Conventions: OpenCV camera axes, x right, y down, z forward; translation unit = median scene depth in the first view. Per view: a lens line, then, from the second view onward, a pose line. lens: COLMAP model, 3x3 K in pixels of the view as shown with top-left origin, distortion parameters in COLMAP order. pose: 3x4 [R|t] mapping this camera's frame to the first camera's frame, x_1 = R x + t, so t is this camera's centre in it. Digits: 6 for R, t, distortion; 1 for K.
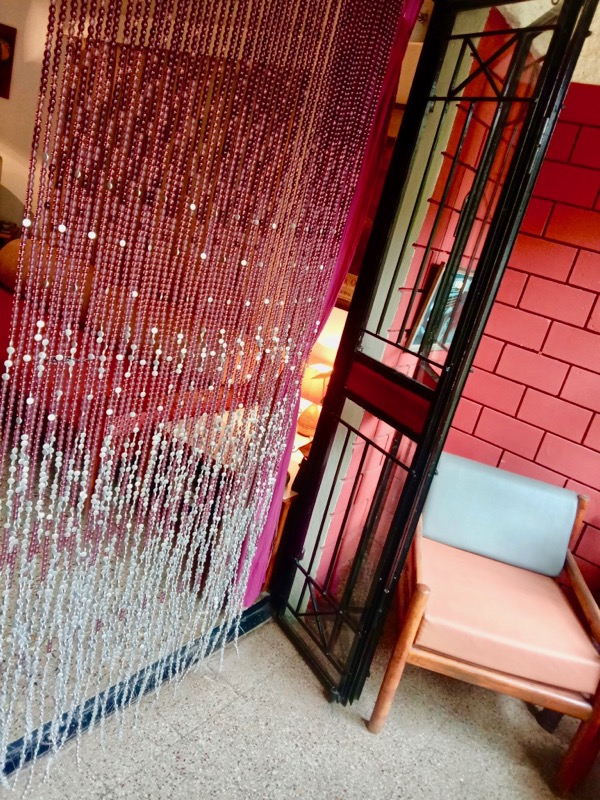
lens RADIAL K [[618.2, 0, 300.0], [0, 618.2, 400.0], [0, 0, 1]] dist [0.073907, -0.180479]
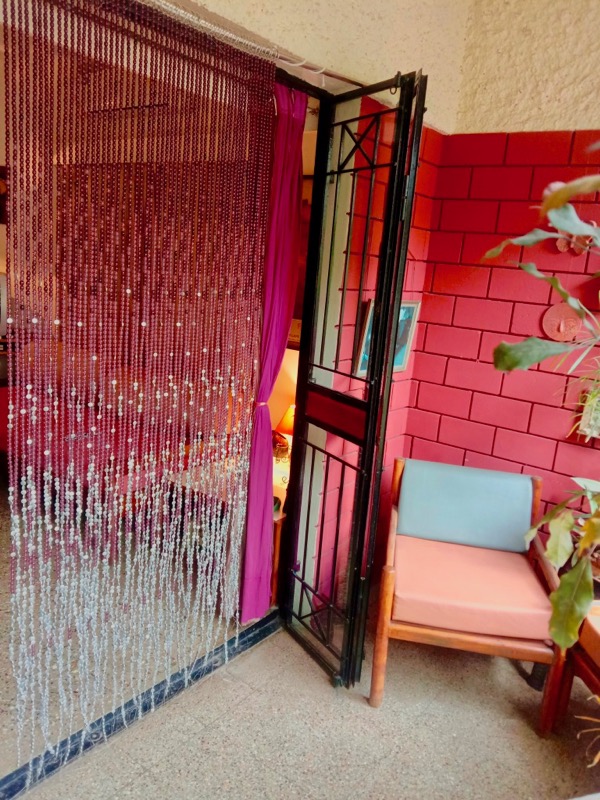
lens RADIAL K [[614.3, 0, 300.0], [0, 614.3, 400.0], [0, 0, 1]] dist [-0.004022, -0.030194]
pose [[0.986222, -0.161410, -0.036243, 0.187600], [0.157491, 0.983139, -0.092920, 0.102946], [0.050630, 0.085932, 0.995014, -0.287397]]
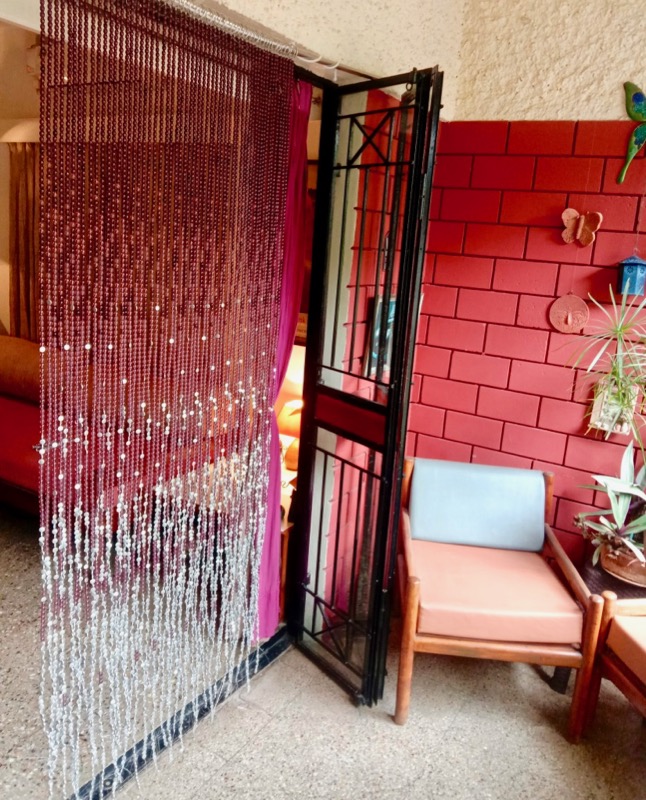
lens RADIAL K [[659.6, 0, 324.0], [0, 659.6, 371.0], [0, 0, 1]] dist [0.059263, -0.173122]
pose [[0.979974, -0.189209, 0.062053, 0.053145], [0.194325, 0.976739, -0.090659, 0.013842], [-0.043456, 0.100902, 0.993947, -0.338758]]
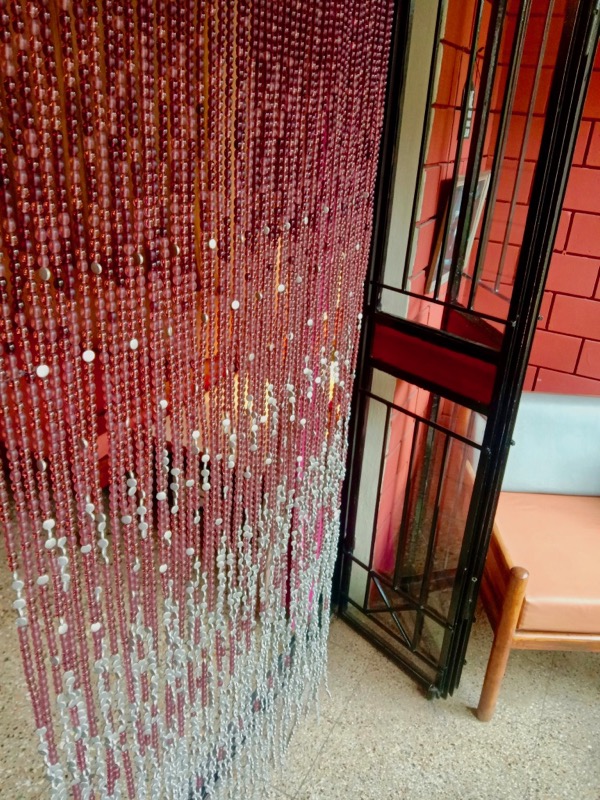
lens RADIAL K [[632.0, 0, 300.0], [0, 632.0, 400.0], [0, 0, 1]] dist [0.036836, -0.113841]
pose [[0.970068, -0.236917, 0.053270, -0.134613], [0.226288, 0.961544, 0.155649, -0.202419], [-0.088097, -0.138936, 0.986375, 0.283175]]
